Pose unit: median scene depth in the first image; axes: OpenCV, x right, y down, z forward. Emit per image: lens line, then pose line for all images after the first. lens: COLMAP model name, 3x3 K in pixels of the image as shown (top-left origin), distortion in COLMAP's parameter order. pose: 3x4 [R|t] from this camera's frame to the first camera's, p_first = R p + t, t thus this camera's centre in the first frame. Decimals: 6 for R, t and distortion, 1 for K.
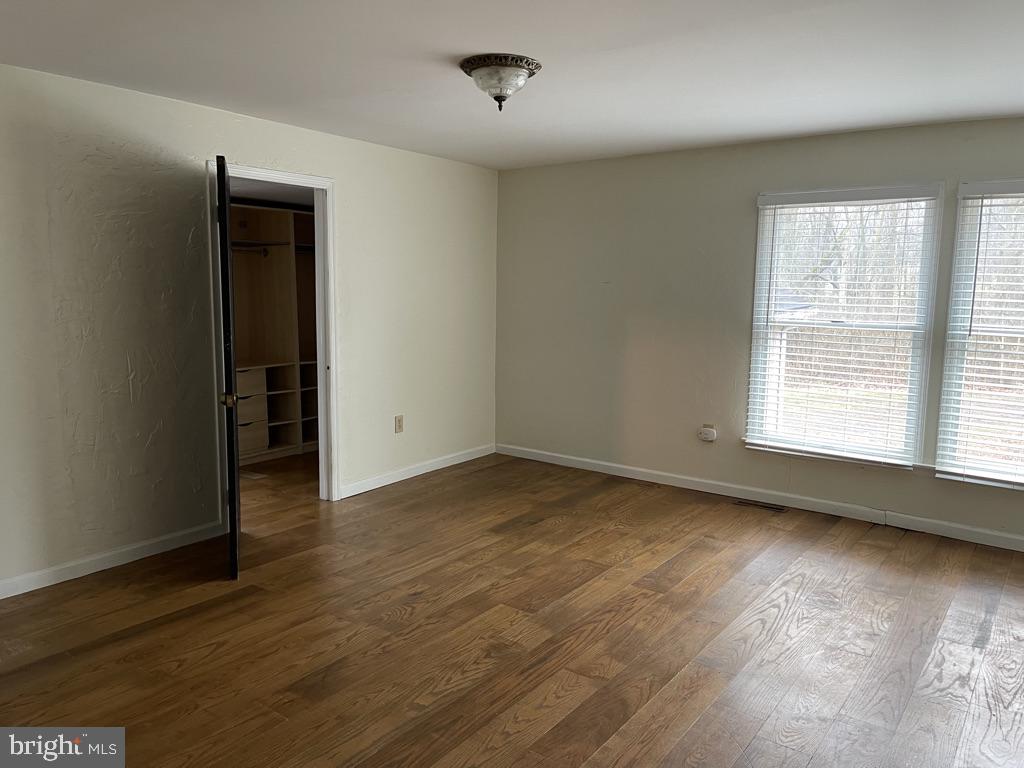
lens RADIAL K [[775.6, 0, 513.6], [0, 775.6, 382.5], [0, 0, 1]] dist [0.053953, -0.070016]
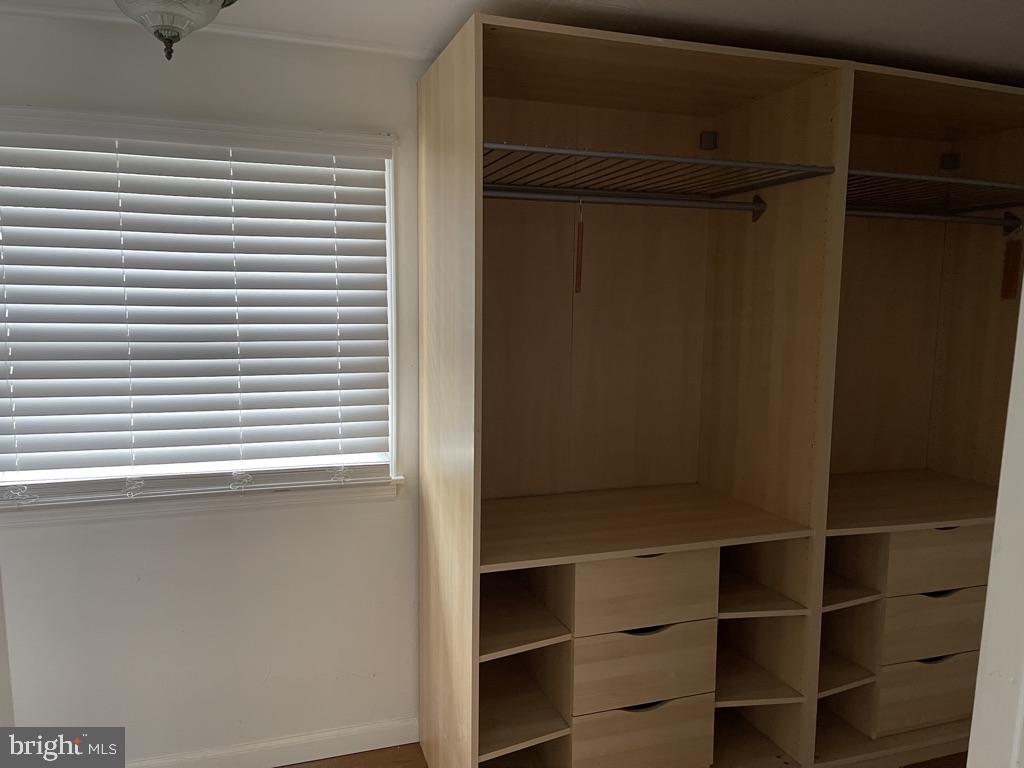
lens RADIAL K [[775.6, 0, 514.2], [0, 775.6, 384.0], [0, 0, 1]] dist [0.053953, -0.070016]
pose [[0.780587, 0.088665, -0.618726, -0.182606], [-0.092215, 0.995392, 0.026303, -0.088251], [0.618207, 0.036524, 0.785166, 0.670127]]
